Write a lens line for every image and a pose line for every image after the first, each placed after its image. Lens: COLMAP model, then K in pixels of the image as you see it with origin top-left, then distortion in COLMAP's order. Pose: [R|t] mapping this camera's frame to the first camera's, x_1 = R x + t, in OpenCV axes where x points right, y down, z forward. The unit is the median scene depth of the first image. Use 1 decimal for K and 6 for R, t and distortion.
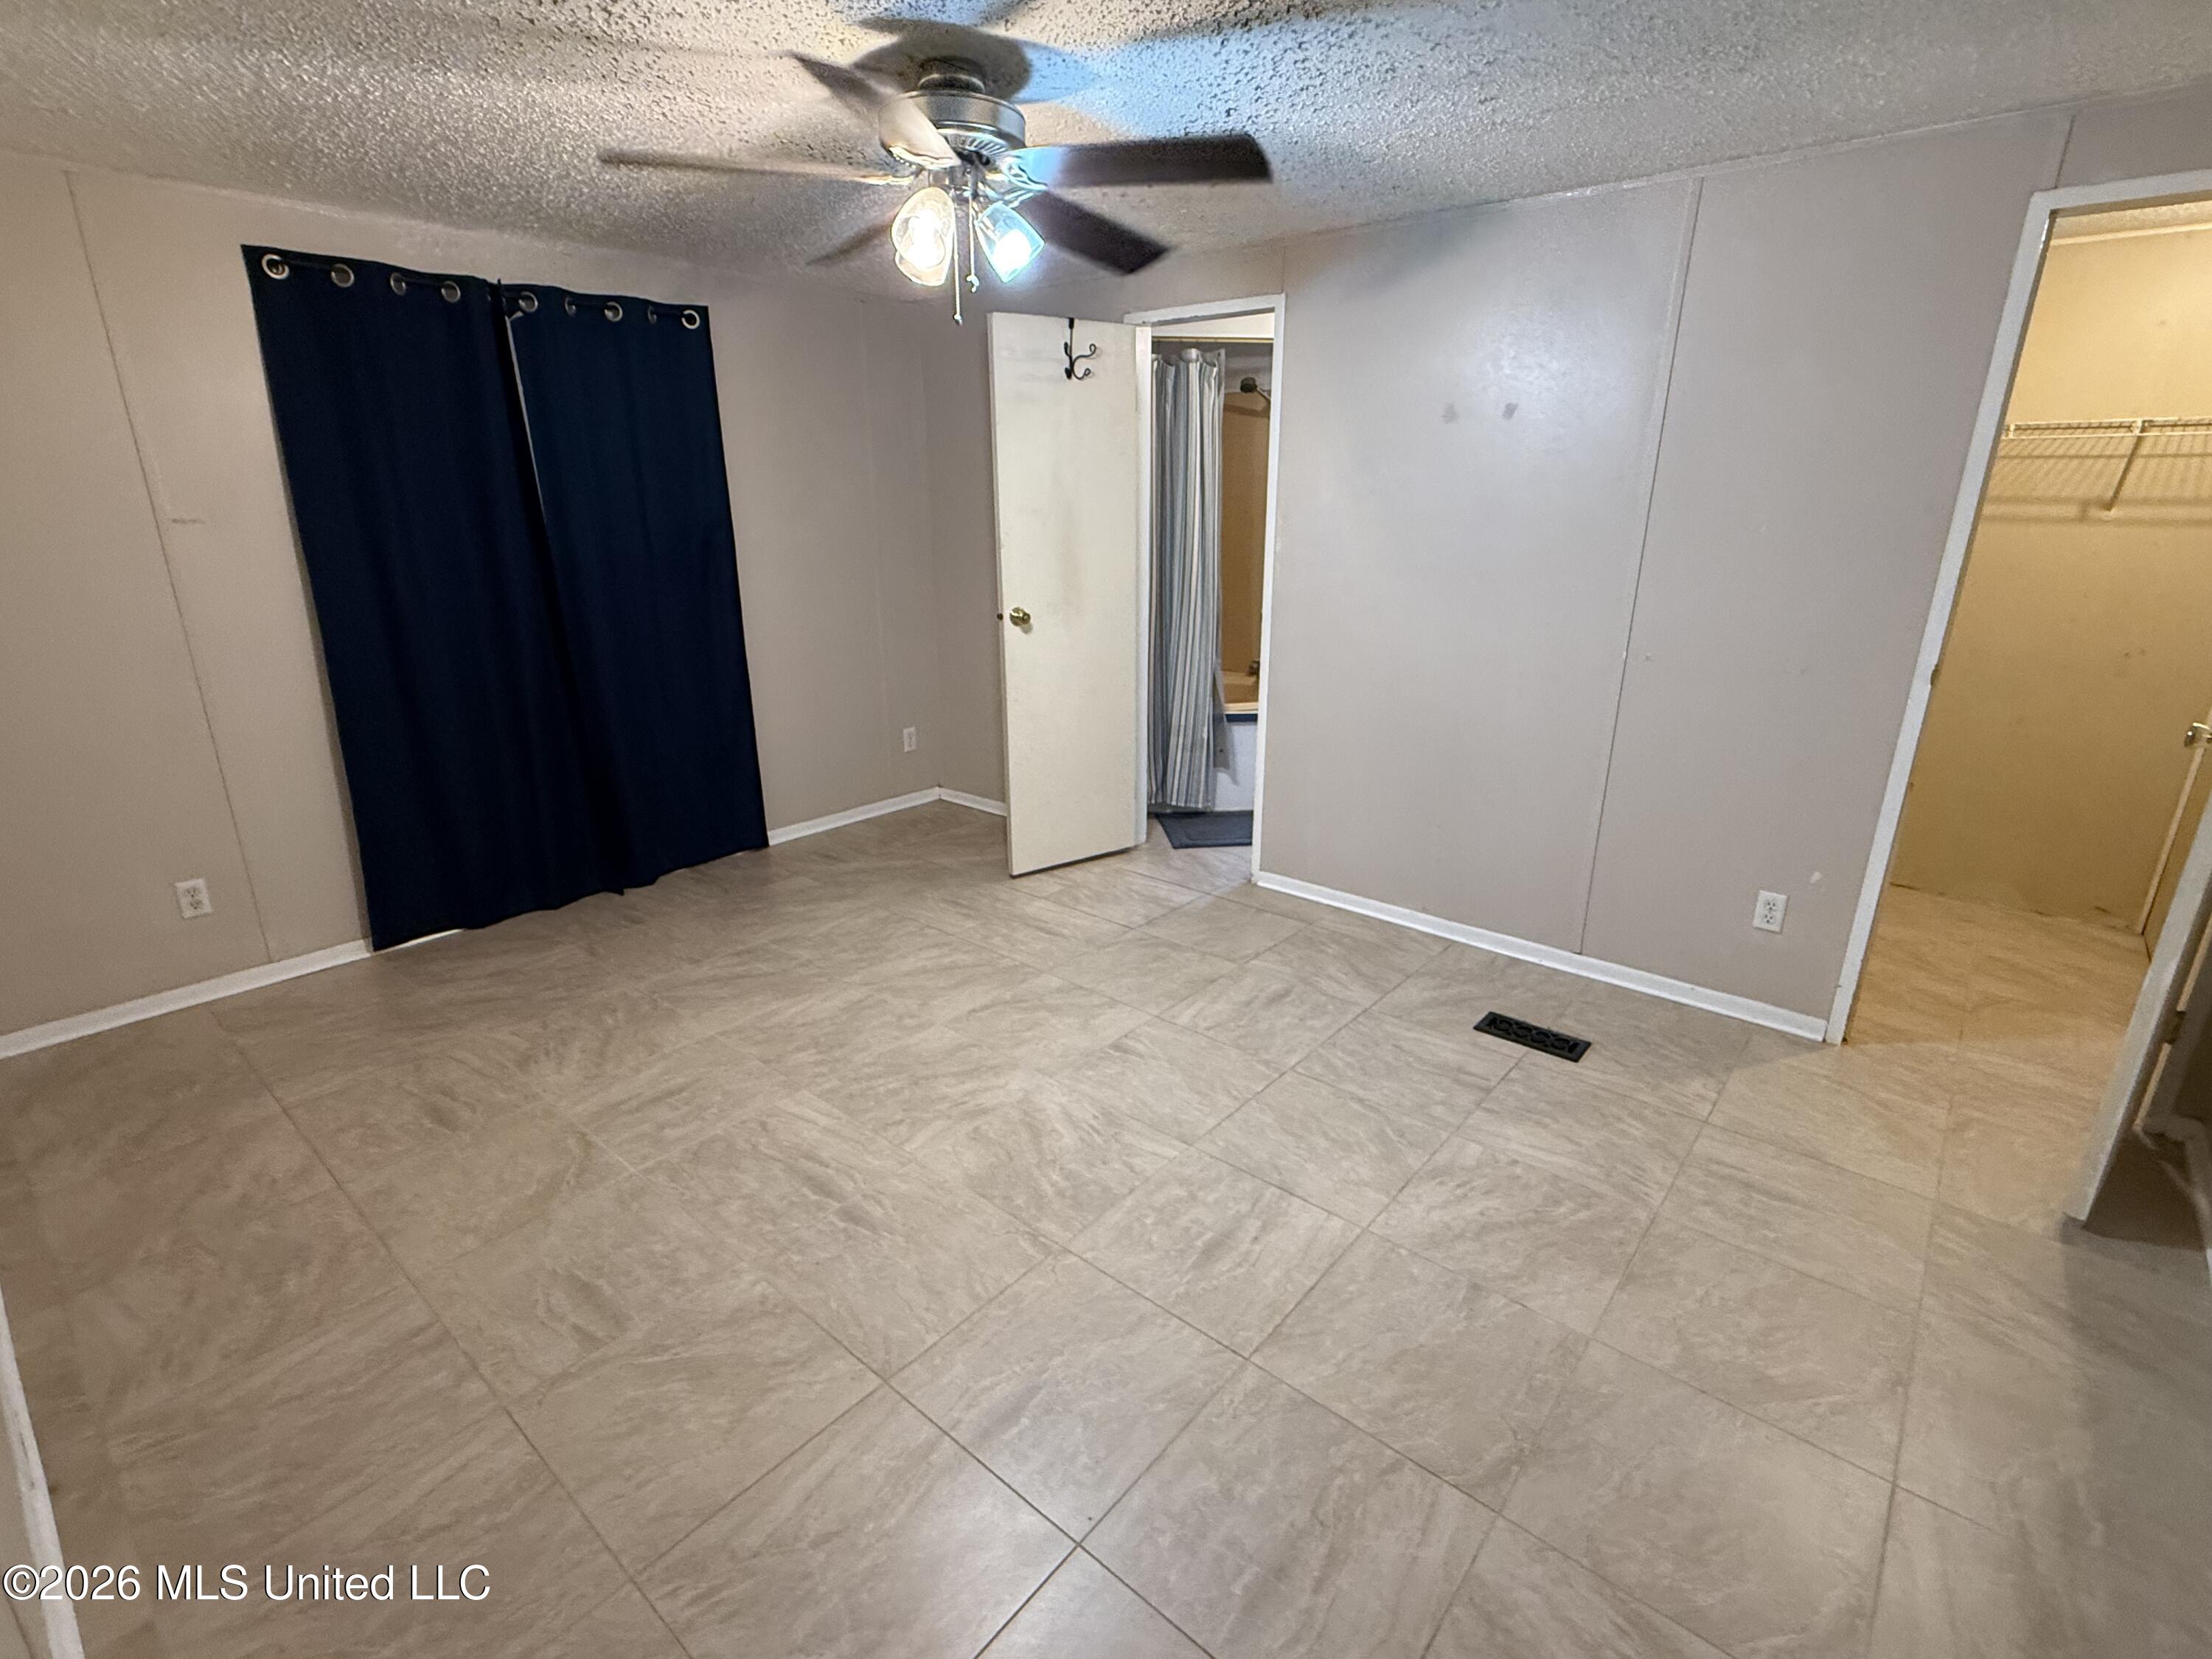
lens RADIAL K [[1036.4, 0, 1093.5], [0, 1036.4, 830.2], [0, 0, 1]] dist [-0.002101, 0.000917]
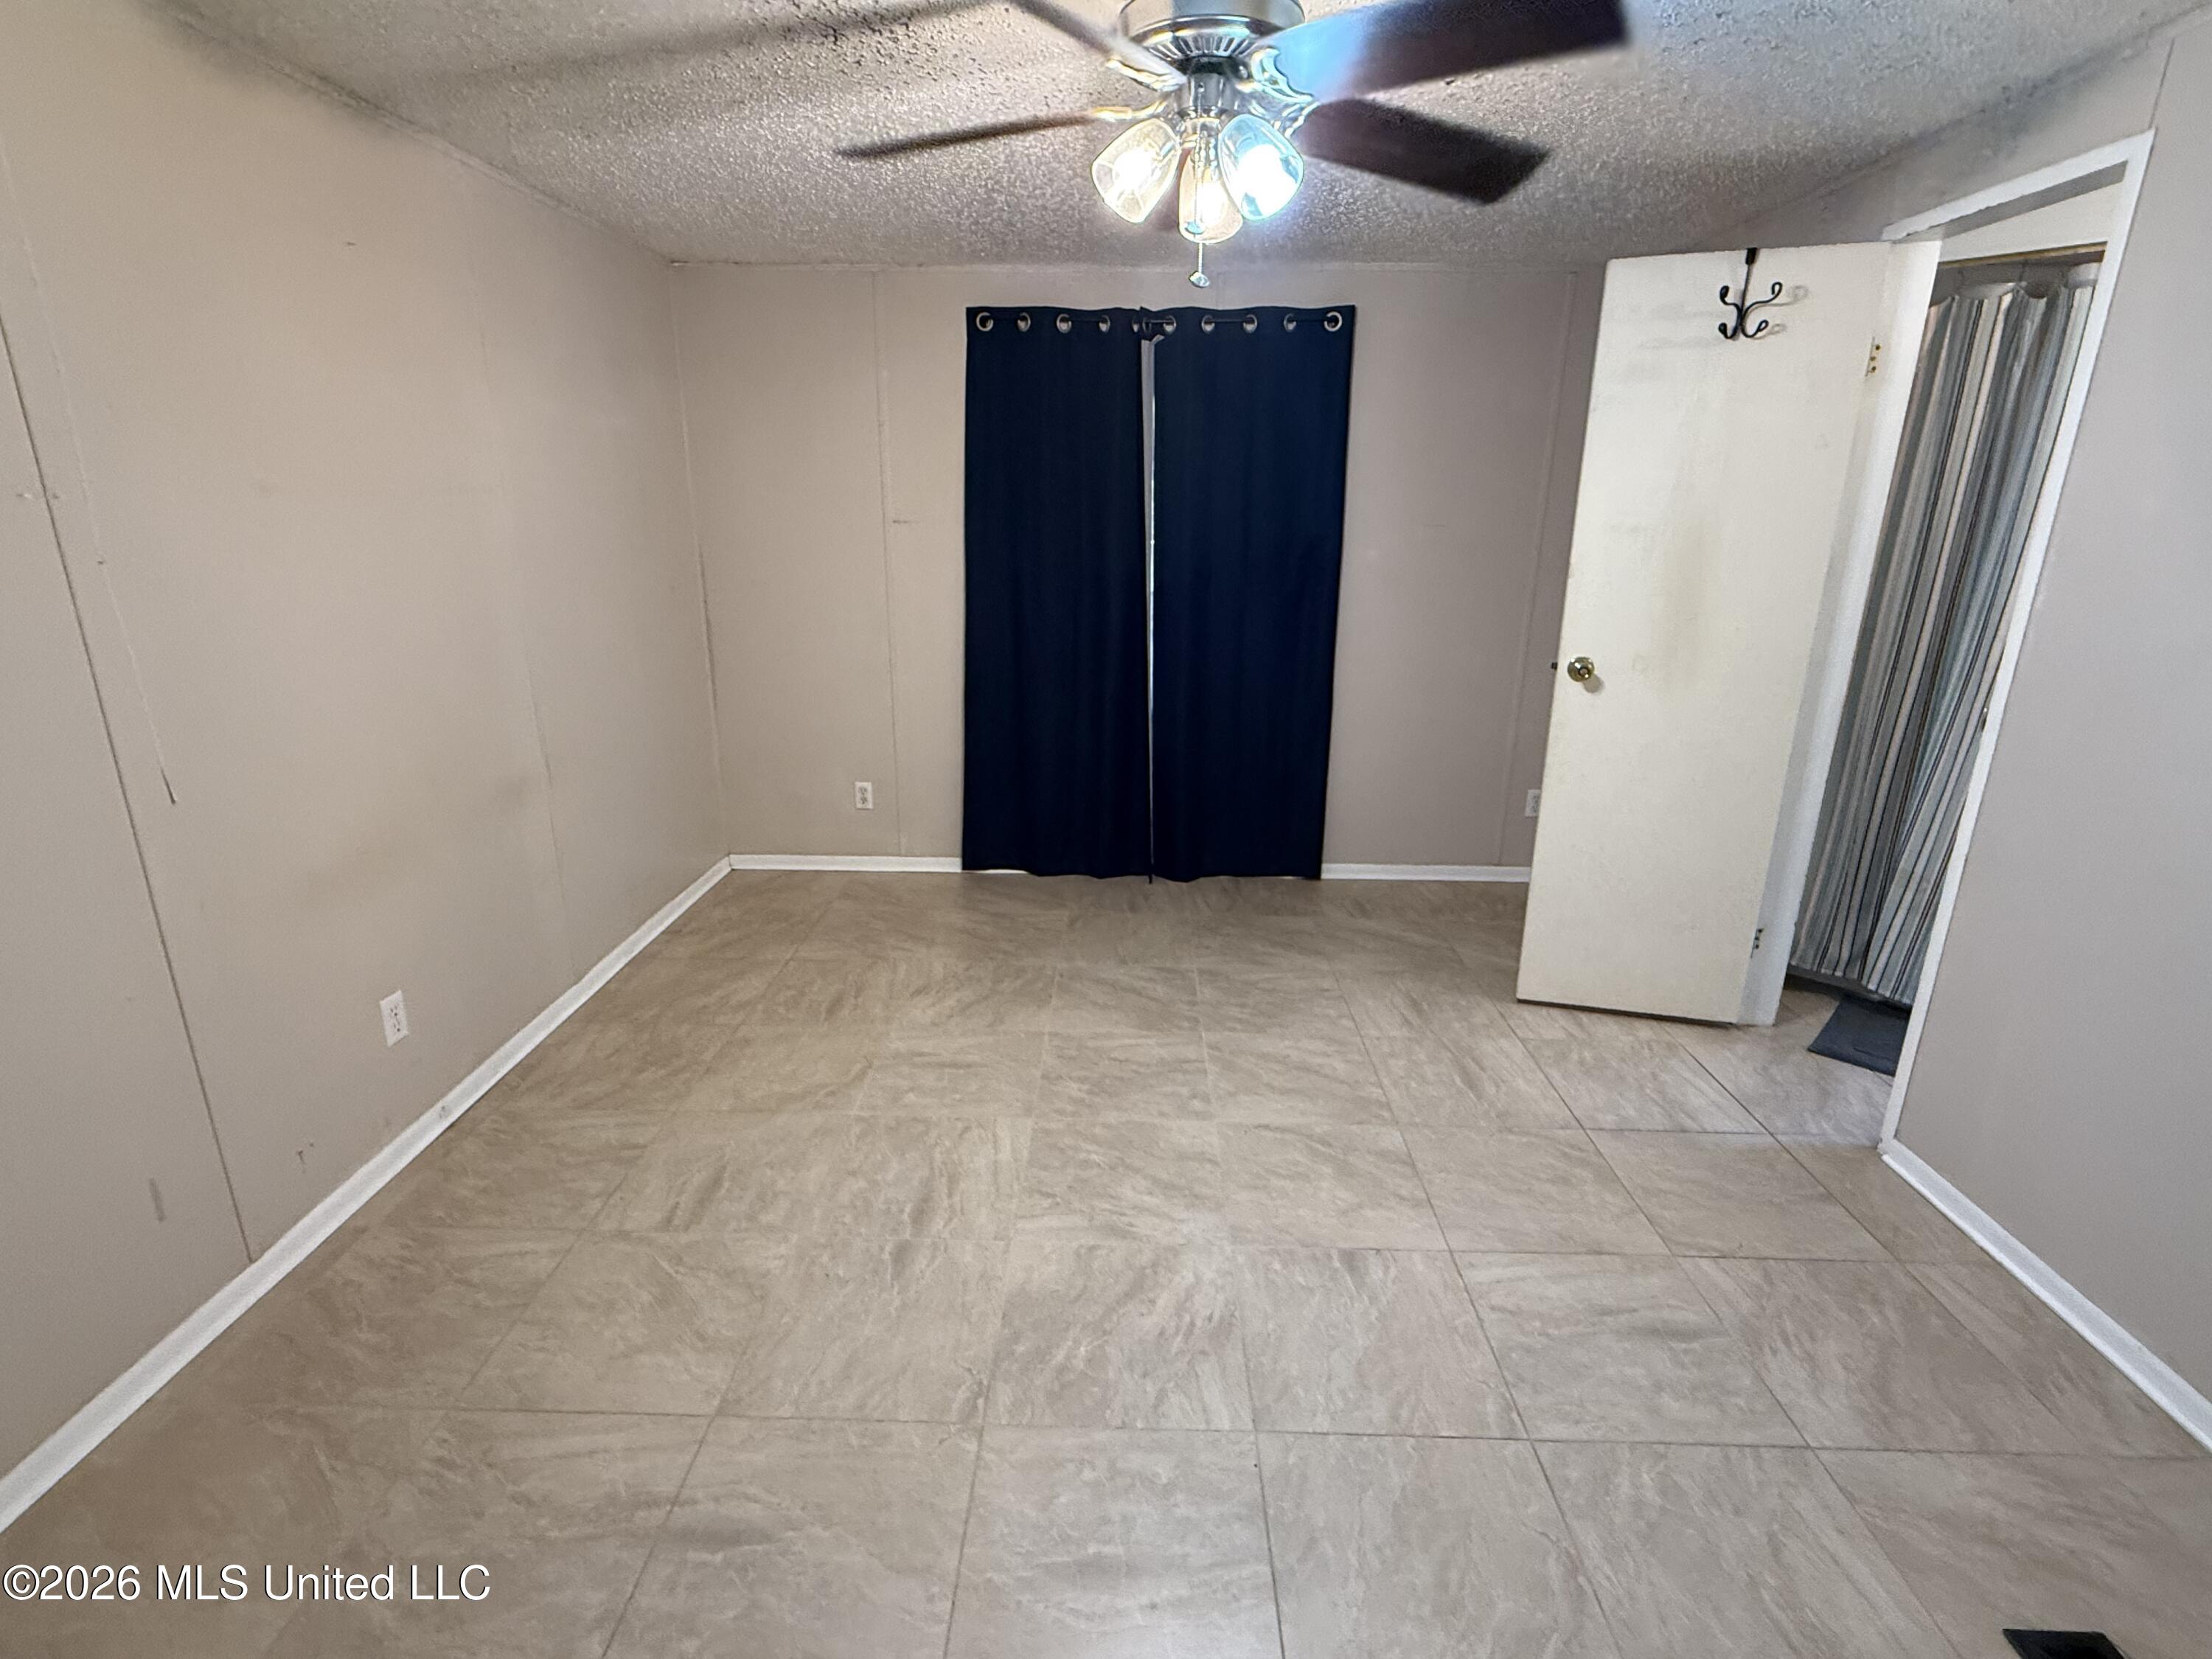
lens RADIAL K [[1036.4, 0, 1105.4], [0, 1036.4, 828.0], [0, 0, 1]] dist [-0.002101, 0.000917]
pose [[0.631406, 0.233705, -0.739397, 0.328532], [-0.245739, 0.964664, 0.095059, -0.093436], [0.735486, 0.121678, 0.666525, 0.301372]]
